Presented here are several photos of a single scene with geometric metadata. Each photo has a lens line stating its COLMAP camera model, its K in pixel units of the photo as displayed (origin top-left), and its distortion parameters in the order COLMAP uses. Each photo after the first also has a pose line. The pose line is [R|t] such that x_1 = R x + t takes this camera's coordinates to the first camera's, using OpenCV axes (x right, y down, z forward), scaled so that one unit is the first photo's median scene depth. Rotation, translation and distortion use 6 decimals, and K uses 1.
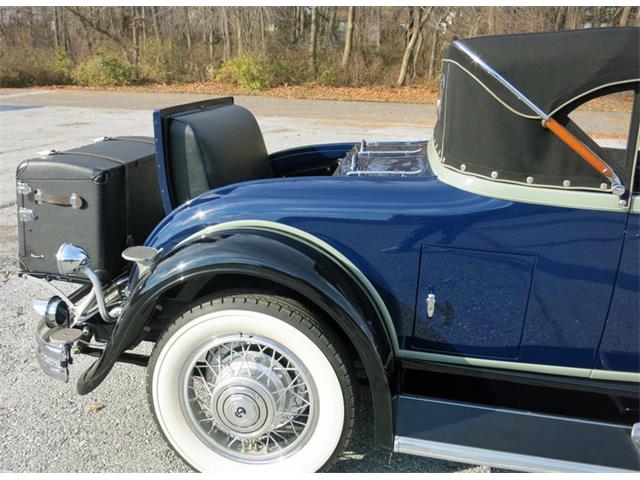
lens RADIAL K [[628.2, 0, 294.0], [0, 628.2, 227.3], [0, 0, 1]] dist [-0.053815, -0.005429]
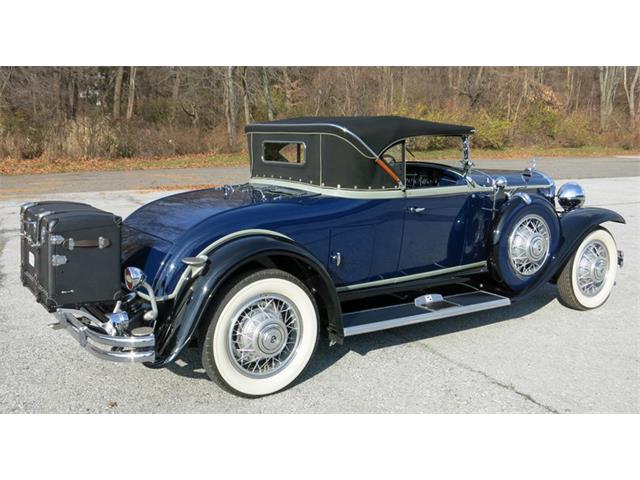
lens RADIAL K [[639.7, 0, 295.7], [0, 639.7, 198.5], [0, 0, 1]] dist [-0.048862, -0.007957]
pose [[0.726341, -0.099856, 0.680042, -1.147641], [0.200732, 0.977075, -0.070926, 0.055507], [-0.657370, 0.188023, 0.729734, -0.366966]]
